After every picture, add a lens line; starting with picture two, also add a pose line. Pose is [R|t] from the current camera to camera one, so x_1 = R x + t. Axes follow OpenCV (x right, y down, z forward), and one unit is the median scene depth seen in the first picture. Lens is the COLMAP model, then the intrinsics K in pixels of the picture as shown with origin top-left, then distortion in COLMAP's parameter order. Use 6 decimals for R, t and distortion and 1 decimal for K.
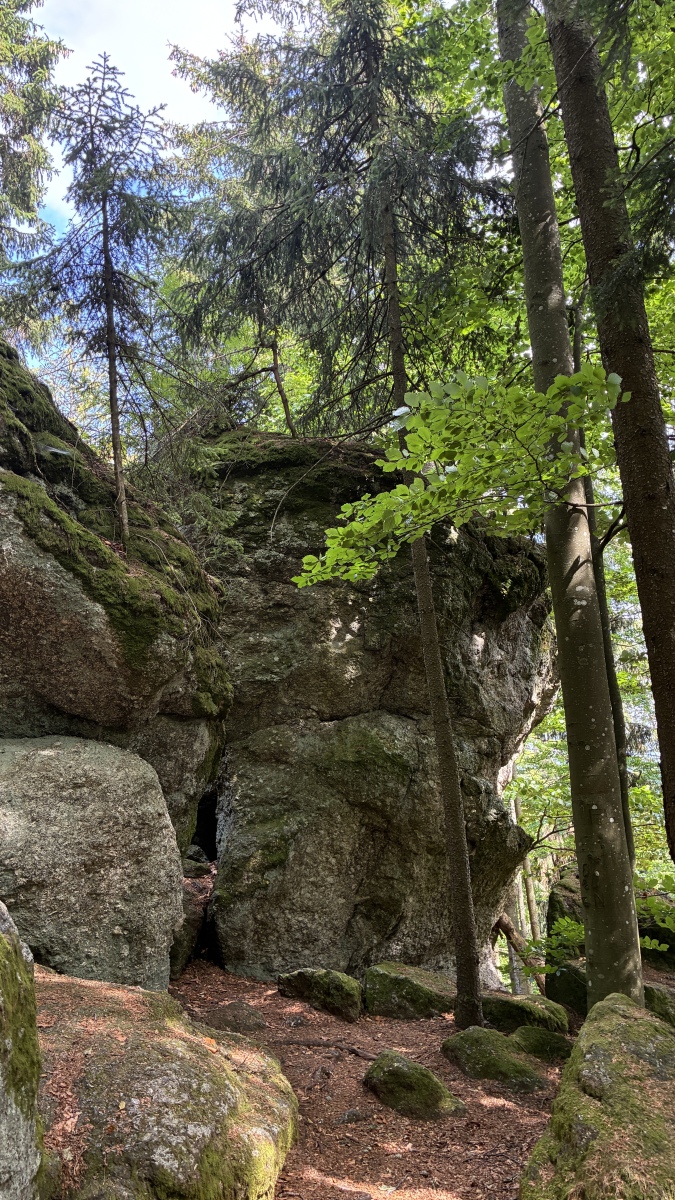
lens RADIAL K [[909.9, 0, 334.6], [0, 909.9, 592.0], [0, 0, 1]] dist [0.052135, -0.066017]
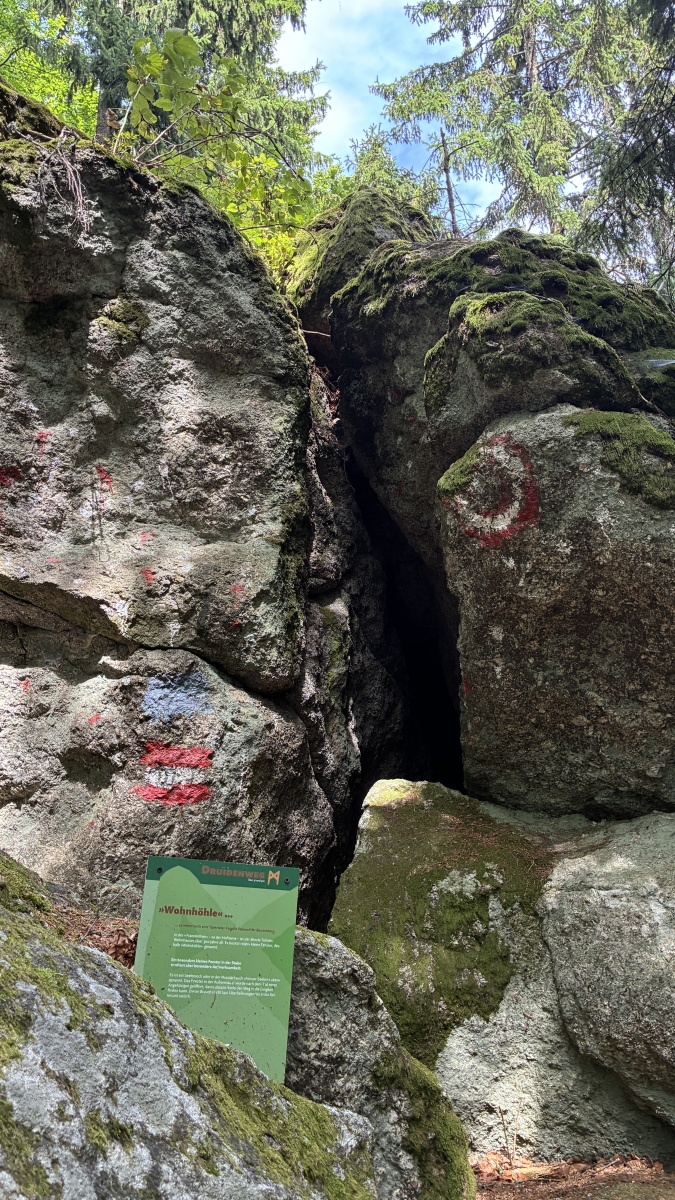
lens RADIAL K [[909.9, 0, 334.6], [0, 909.9, 592.0], [0, 0, 1]] dist [0.052135, -0.066017]
pose [[0.648569, -0.215116, -0.730126, -0.012196], [0.166888, 0.976081, -0.139335, 0.044415], [0.742635, -0.031481, 0.668956, 0.300928]]
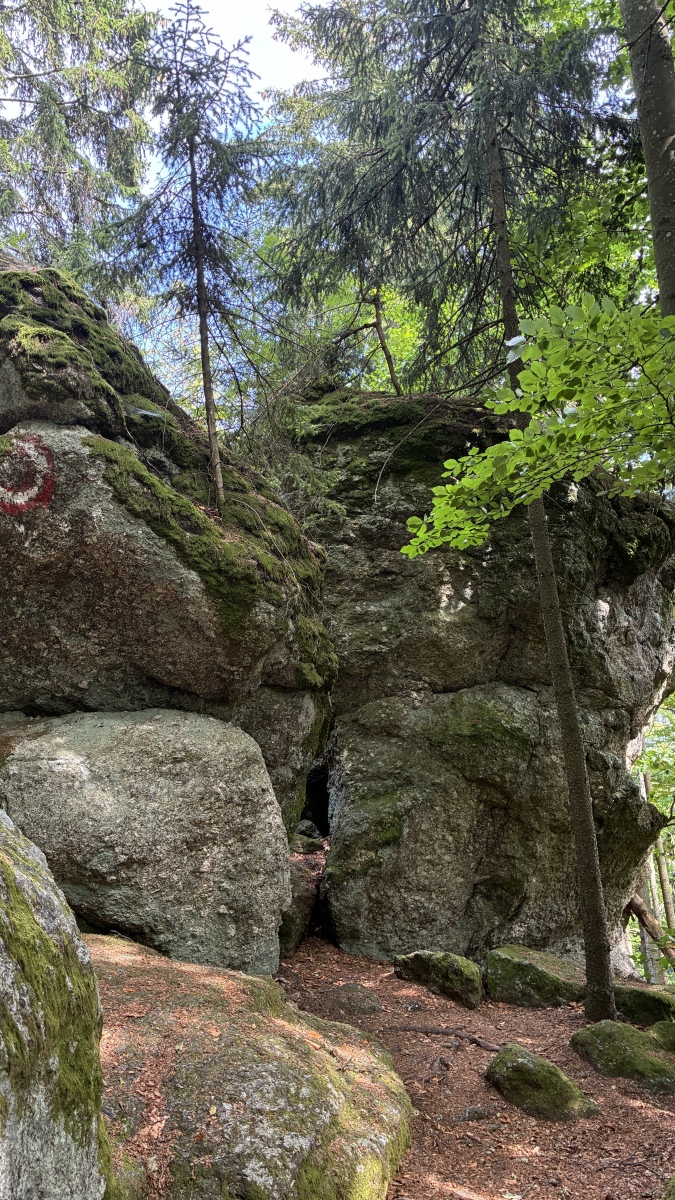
lens RADIAL K [[909.9, 0, 334.6], [0, 909.9, 592.0], [0, 0, 1]] dist [0.052135, -0.066017]
pose [[0.991638, -0.021525, -0.127244, 0.007231], [0.025161, 0.999318, 0.027040, 0.009682], [0.126575, -0.030016, 0.991503, 0.055427]]
